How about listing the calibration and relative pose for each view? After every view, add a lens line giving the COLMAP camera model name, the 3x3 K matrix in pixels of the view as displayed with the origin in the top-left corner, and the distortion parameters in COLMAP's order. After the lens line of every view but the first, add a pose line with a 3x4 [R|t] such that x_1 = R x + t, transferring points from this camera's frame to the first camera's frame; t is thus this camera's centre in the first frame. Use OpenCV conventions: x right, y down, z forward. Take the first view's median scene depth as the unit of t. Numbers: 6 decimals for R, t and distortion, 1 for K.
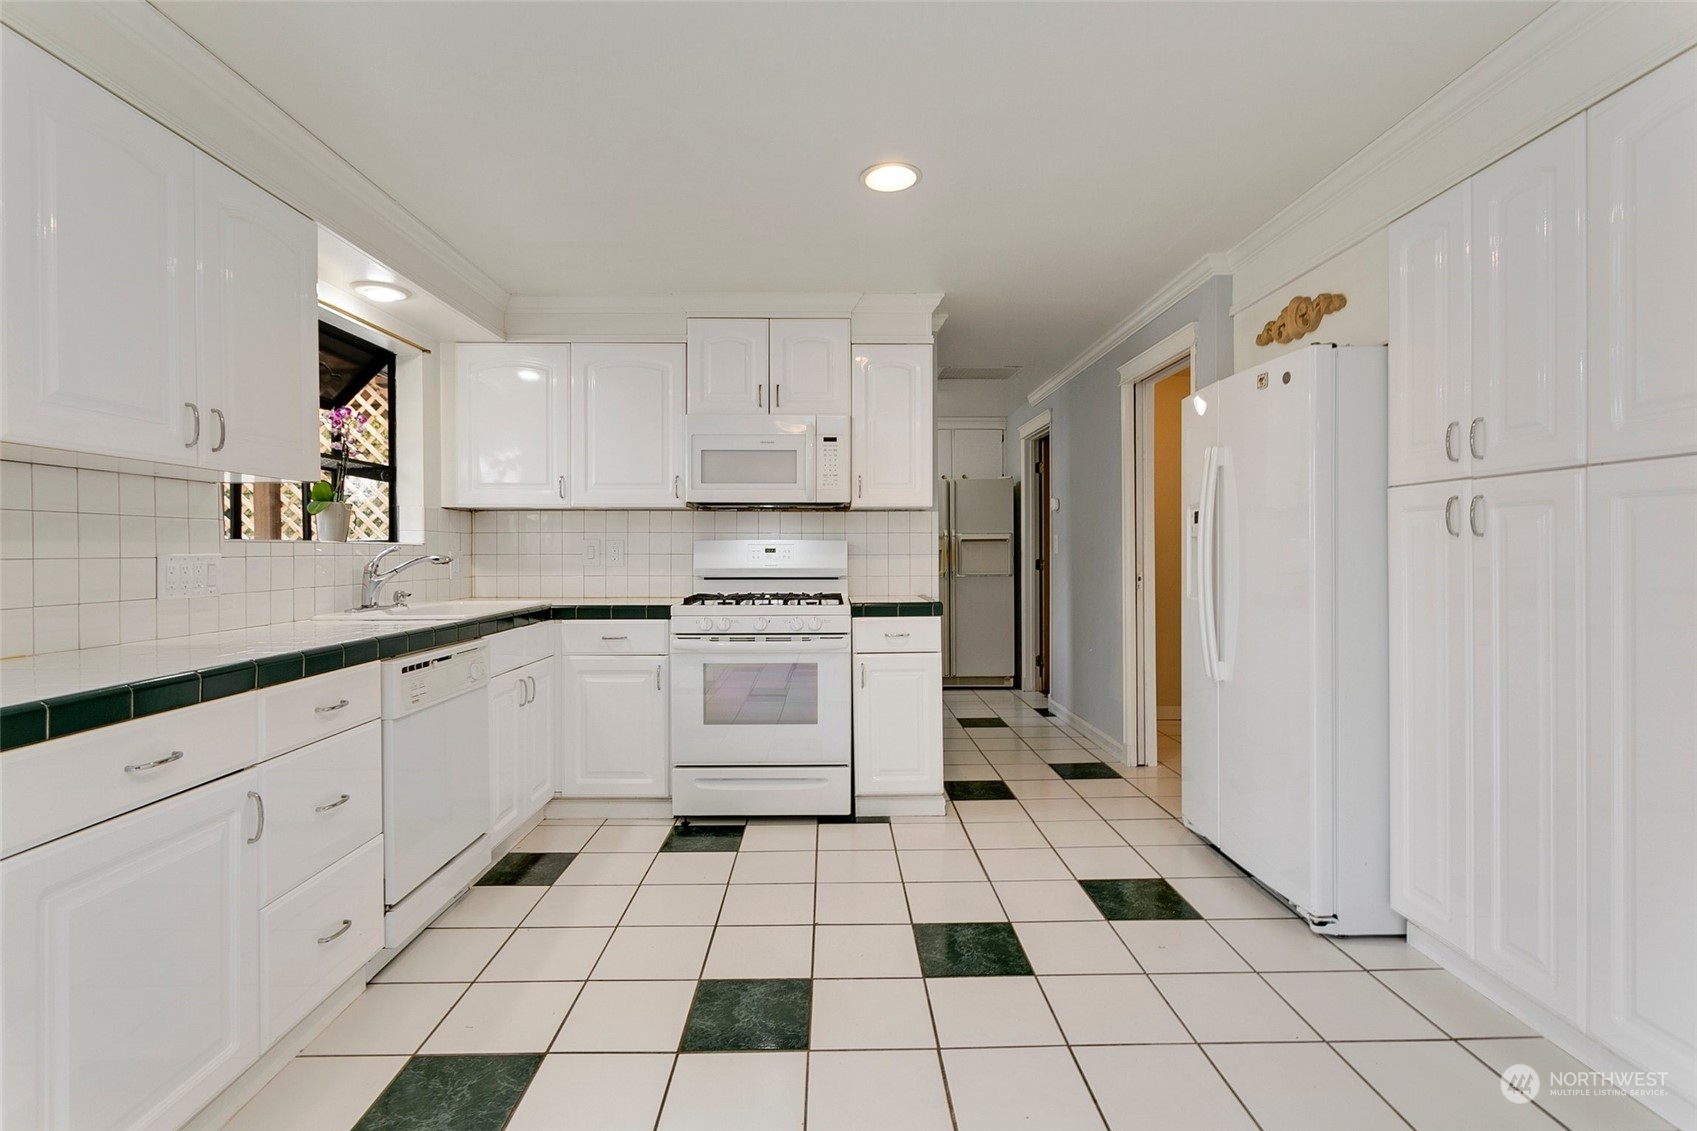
lens RADIAL K [[803.8, 0, 841.5], [0, 803.8, 553.4], [0, 0, 1]] dist [0.003258, 0.001616]
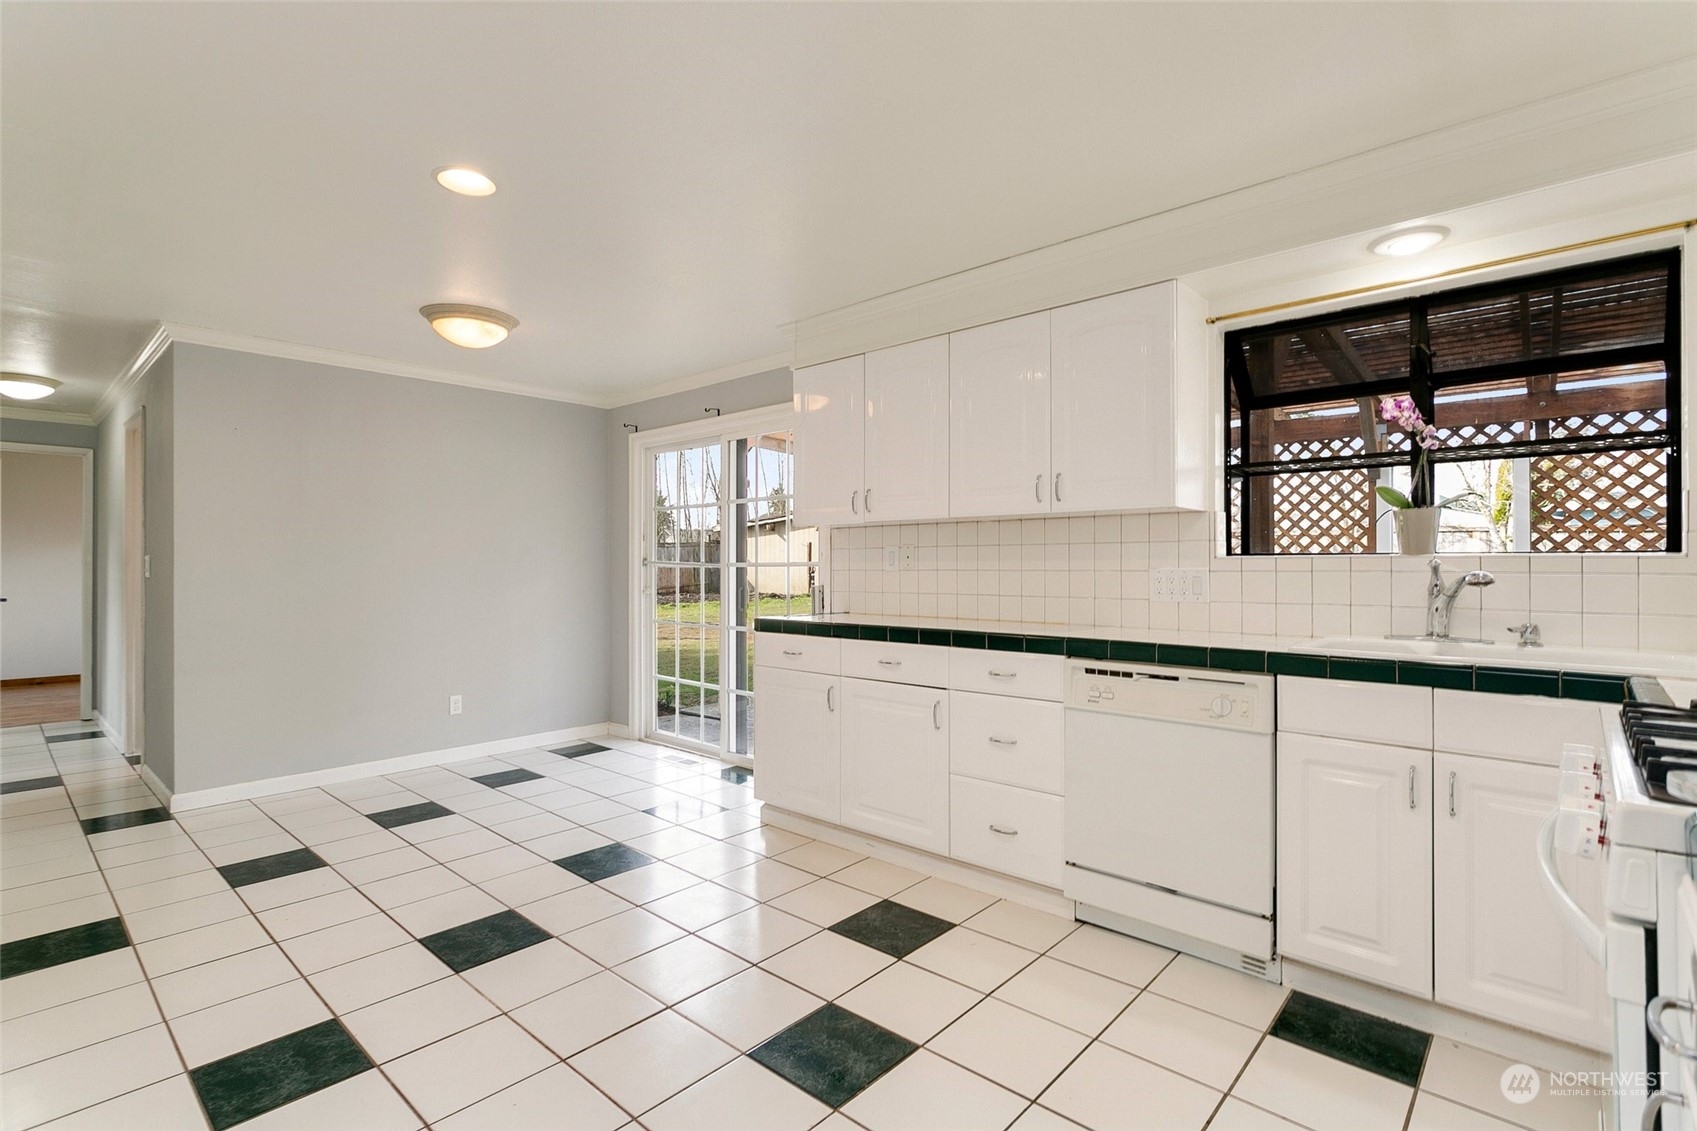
lens RADIAL K [[803.4, 0, 853.8], [0, 803.4, 565.7], [0, 0, 1]] dist [0.005096, 0.000980]
pose [[-0.678169, 0.003630, -0.734897, 0.341697], [0.000767, 0.999991, 0.004231, -0.006527], [0.734905, 0.002306, -0.678166, 0.997394]]
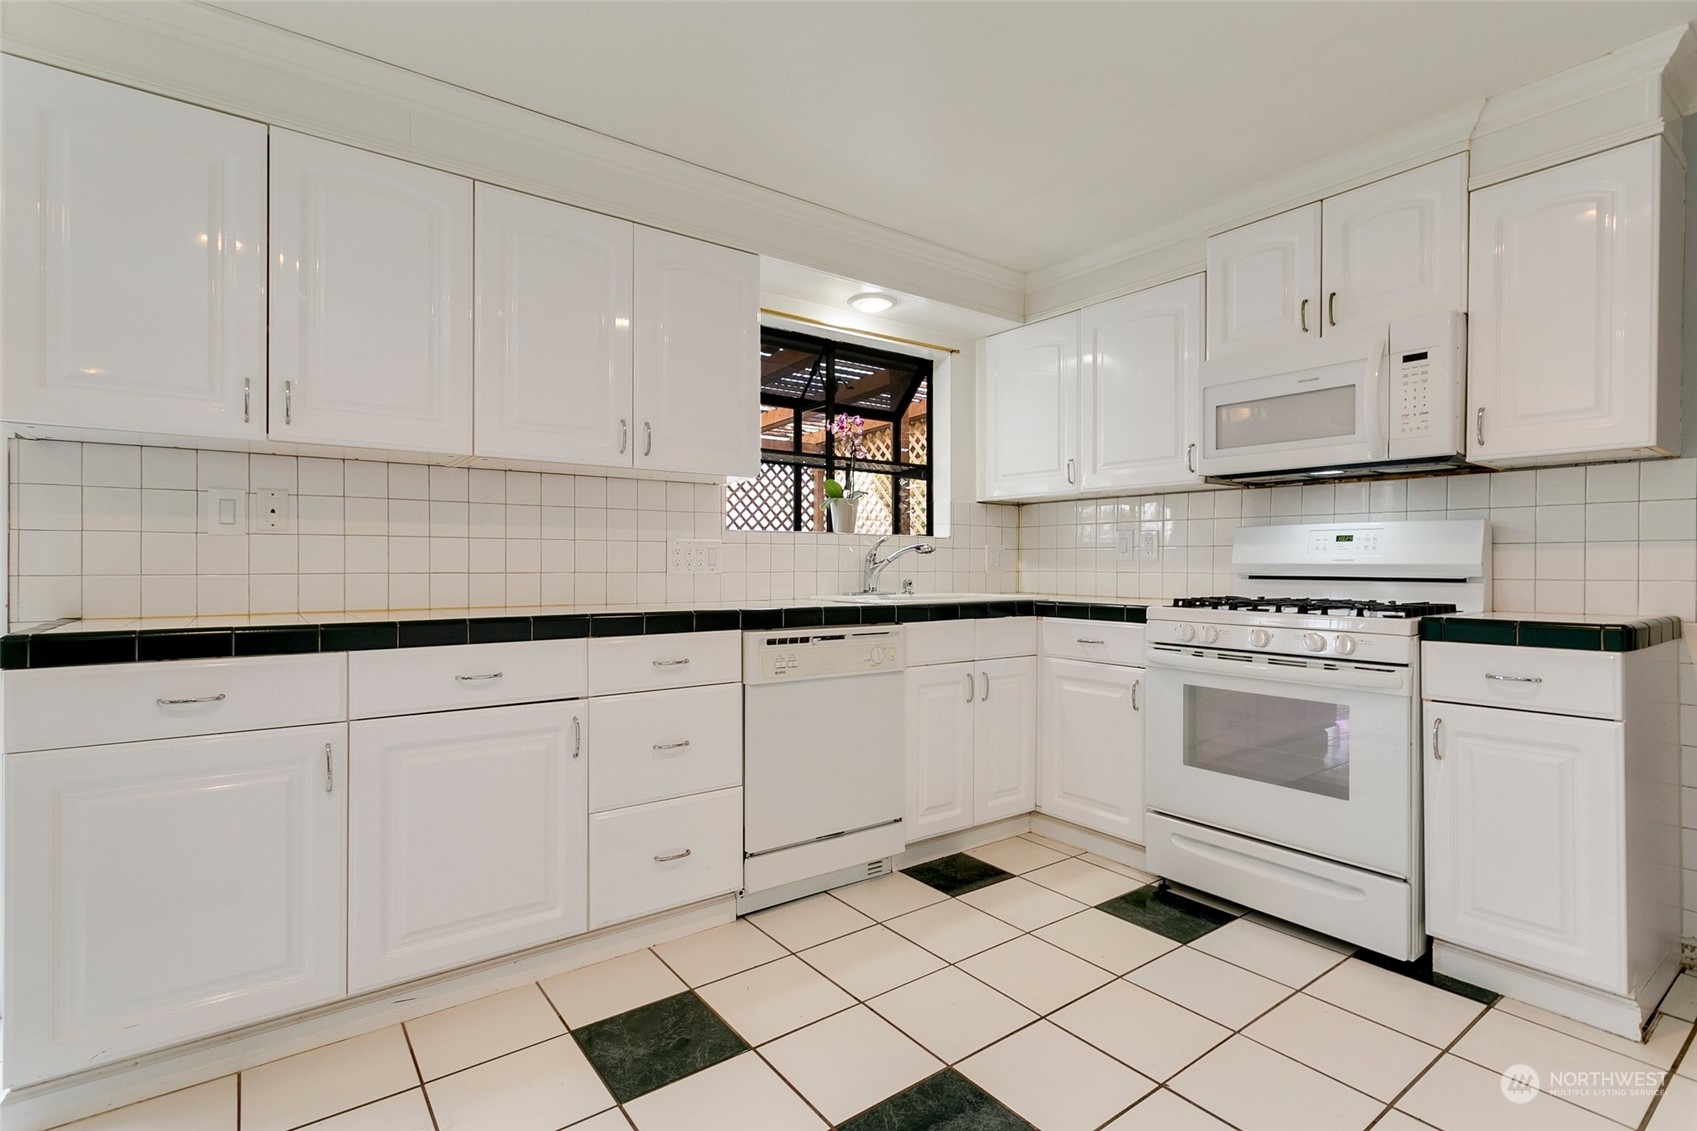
lens RADIAL K [[803.8, 0, 832.7], [0, 803.8, 565.0], [0, 0, 1]] dist [0.003258, 0.001616]
pose [[0.582773, 0.006217, -0.812611, 0.251853], [-0.007727, 0.999968, 0.002108, 0.024577], [0.812598, 0.005051, 0.582802, 0.283586]]
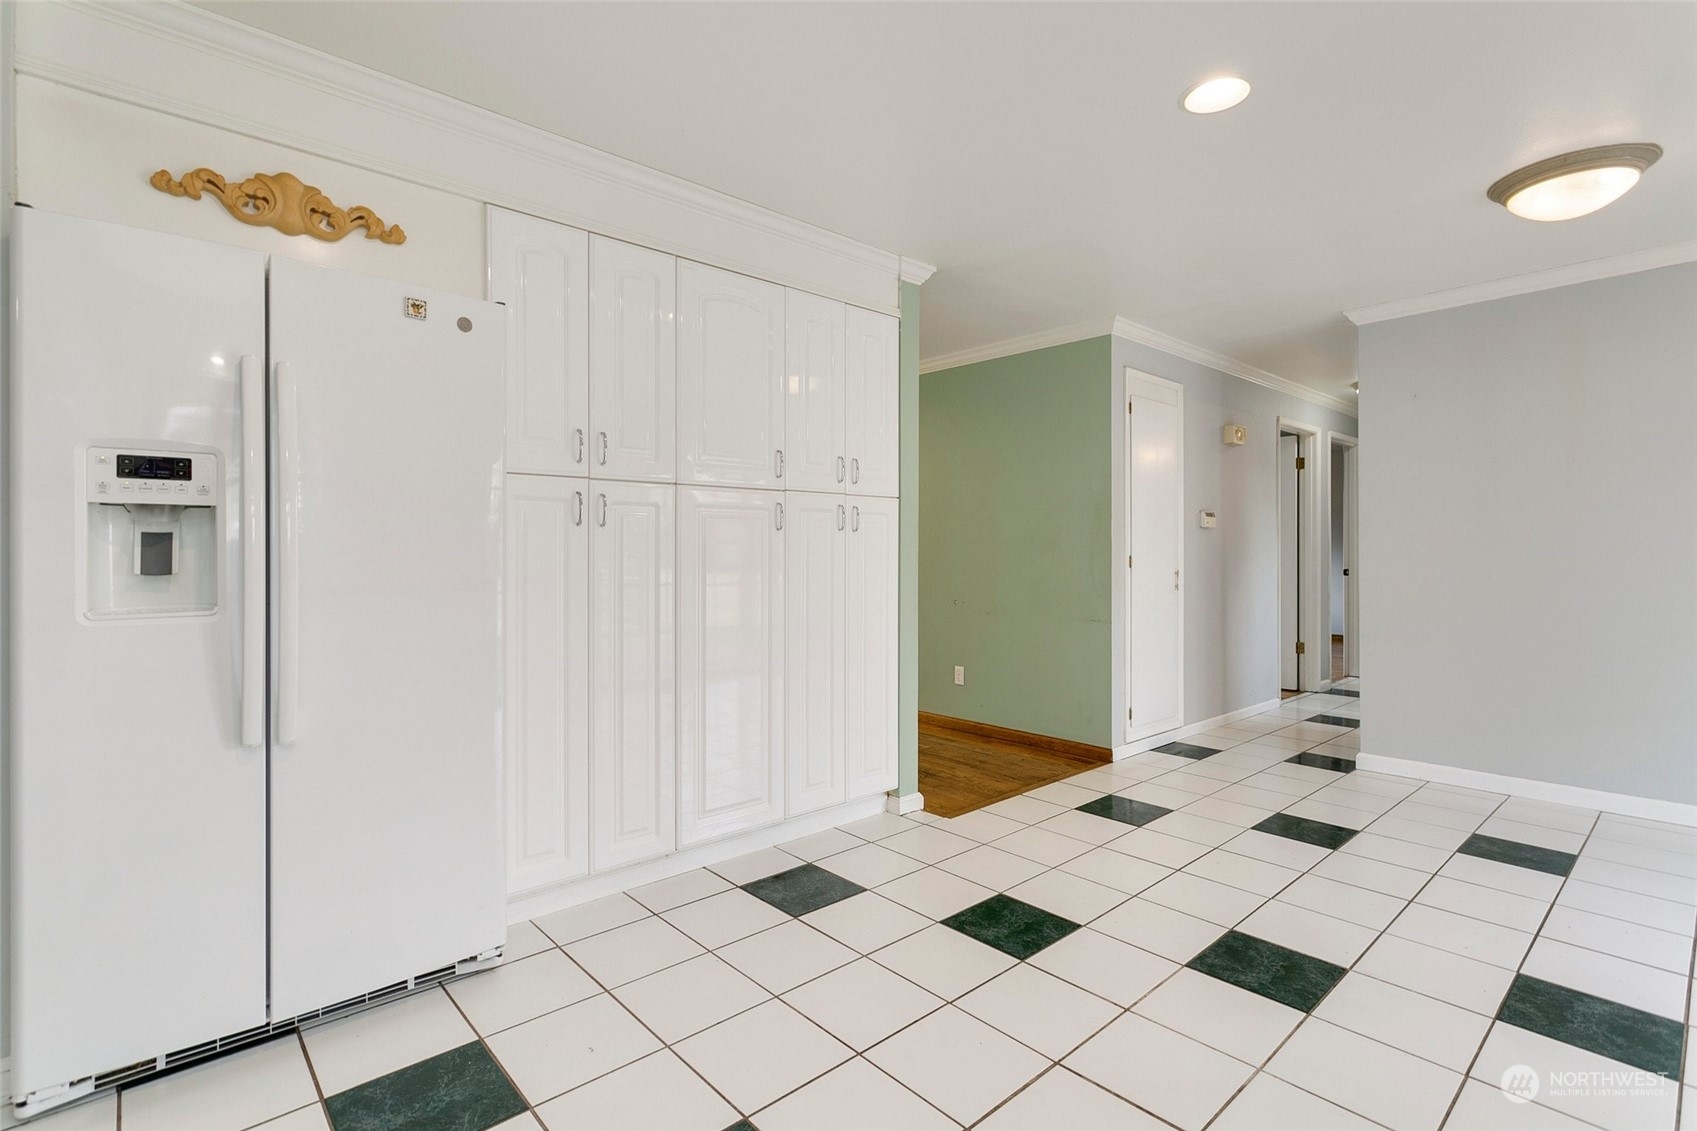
lens RADIAL K [[803.8, 0, 844.2], [0, 803.8, 565.6], [0, 0, 1]] dist [0.003258, 0.001616]
pose [[-0.647904, -0.005989, 0.761698, -0.235843], [0.008663, 0.999846, 0.015230, 0.014057], [-0.761673, 0.016466, -0.647753, 0.897929]]
